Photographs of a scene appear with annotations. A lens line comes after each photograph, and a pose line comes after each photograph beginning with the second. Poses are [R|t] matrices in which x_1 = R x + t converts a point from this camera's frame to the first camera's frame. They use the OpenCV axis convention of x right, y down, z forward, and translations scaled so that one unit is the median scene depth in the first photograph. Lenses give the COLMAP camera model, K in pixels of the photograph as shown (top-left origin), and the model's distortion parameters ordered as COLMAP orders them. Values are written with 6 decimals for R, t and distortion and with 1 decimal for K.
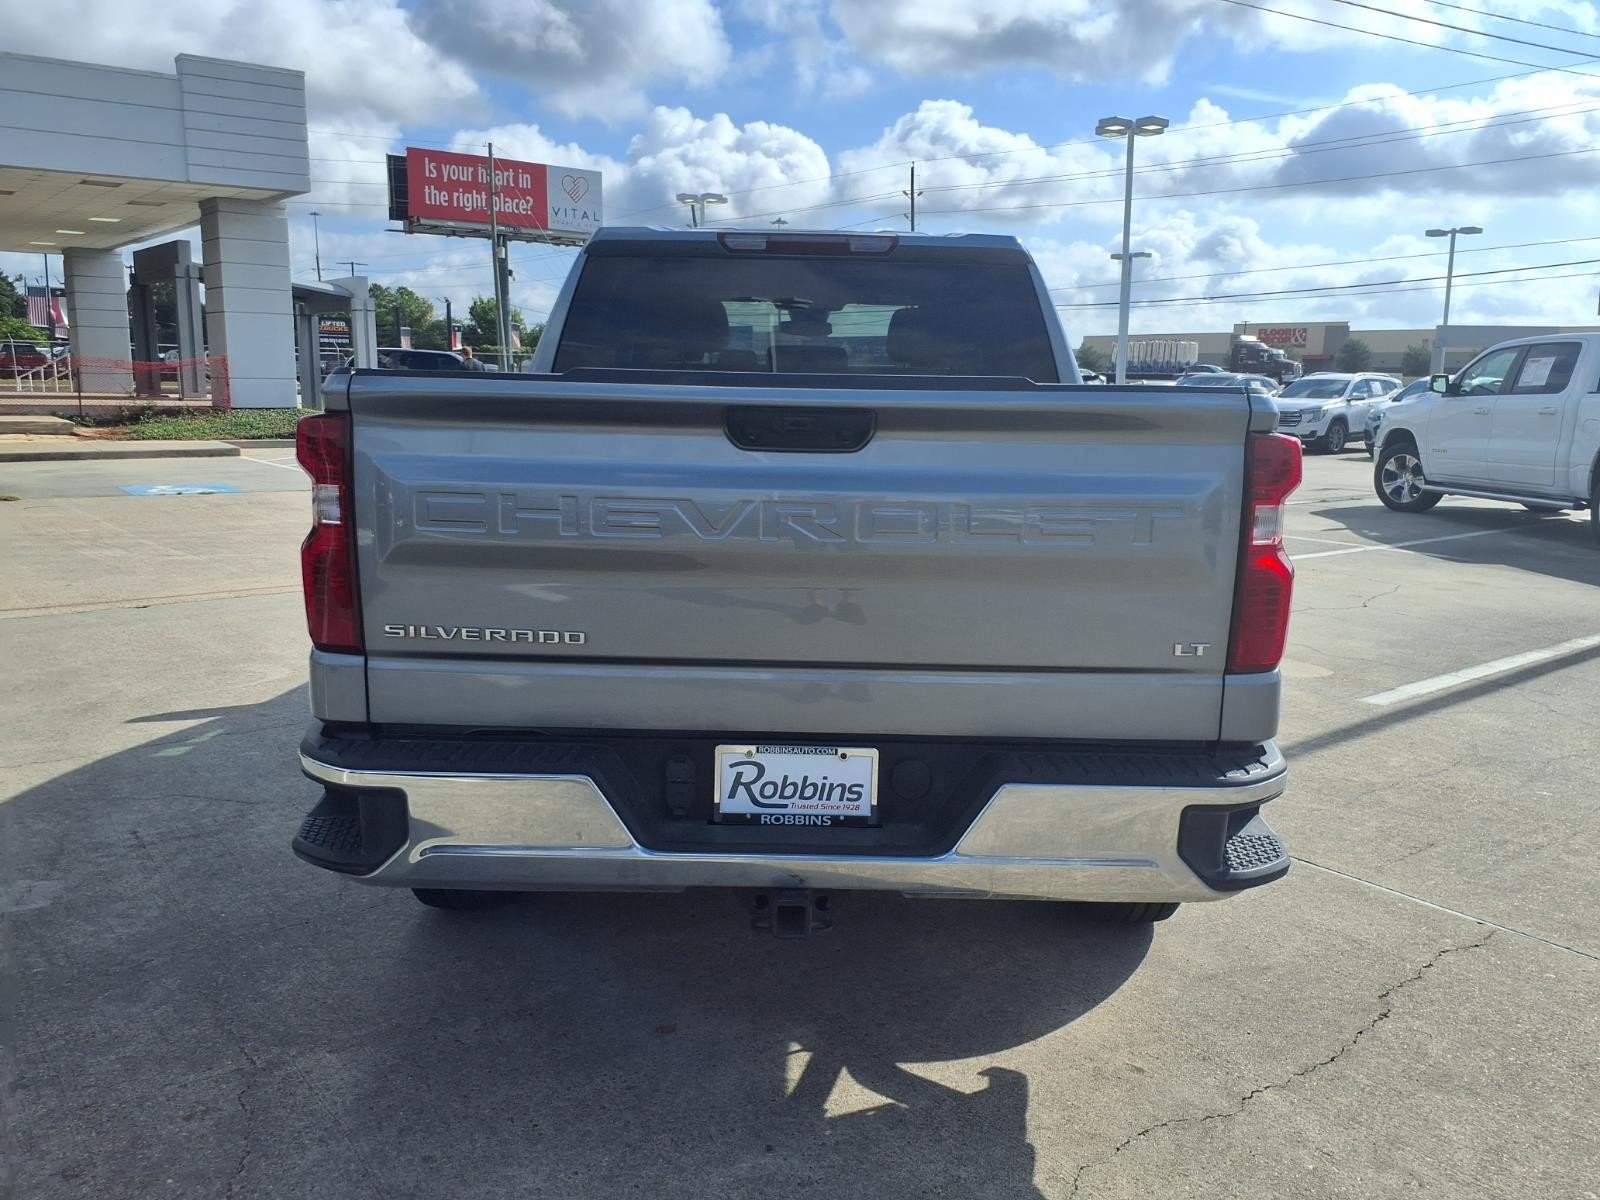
lens RADIAL K [[1286.7, 0, 794.9], [0, 1286.7, 635.3], [0, 0, 1]] dist [0.004147, -0.002997]
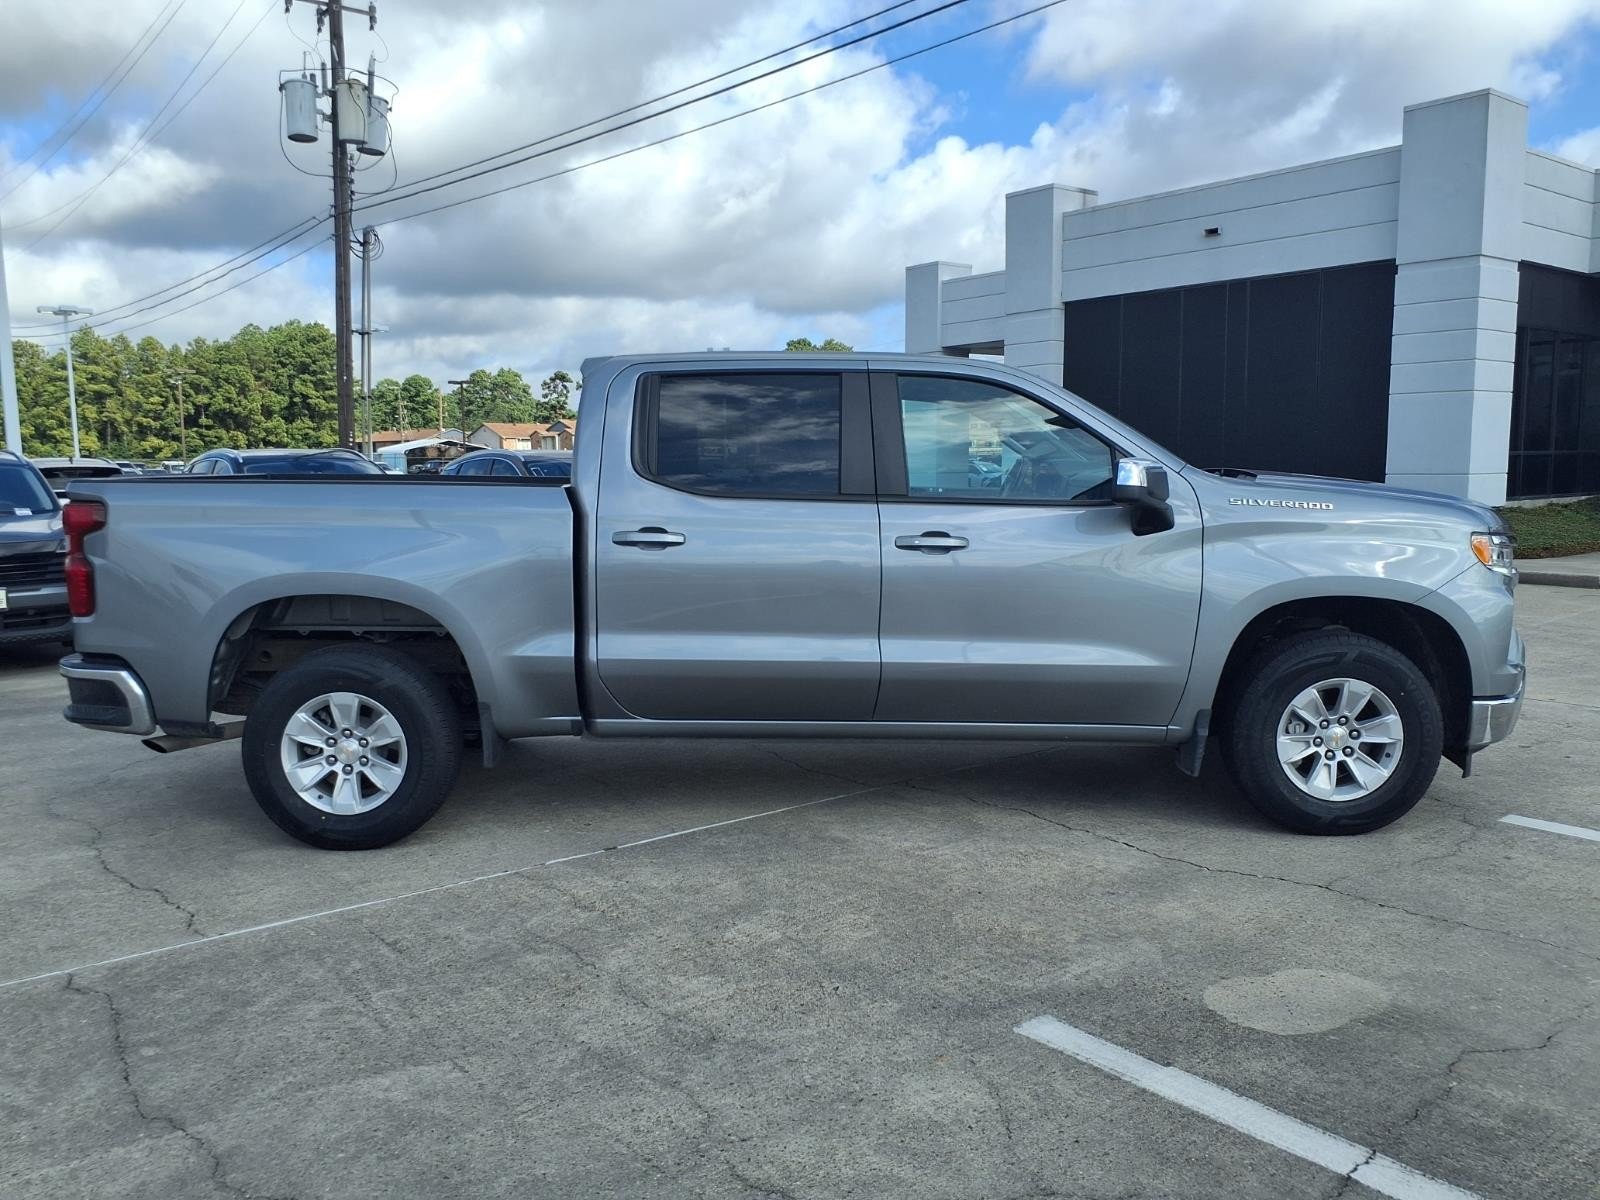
lens RADIAL K [[1251.9, 0, 830.2], [0, 1251.9, 633.3], [0, 0, 1]] dist [0.046673, -0.080201]
pose [[0.030071, 0.119081, -0.992429, 0.256266], [-0.188853, 0.975672, 0.111347, -0.042604], [0.981545, 0.184075, 0.051828, 0.222581]]
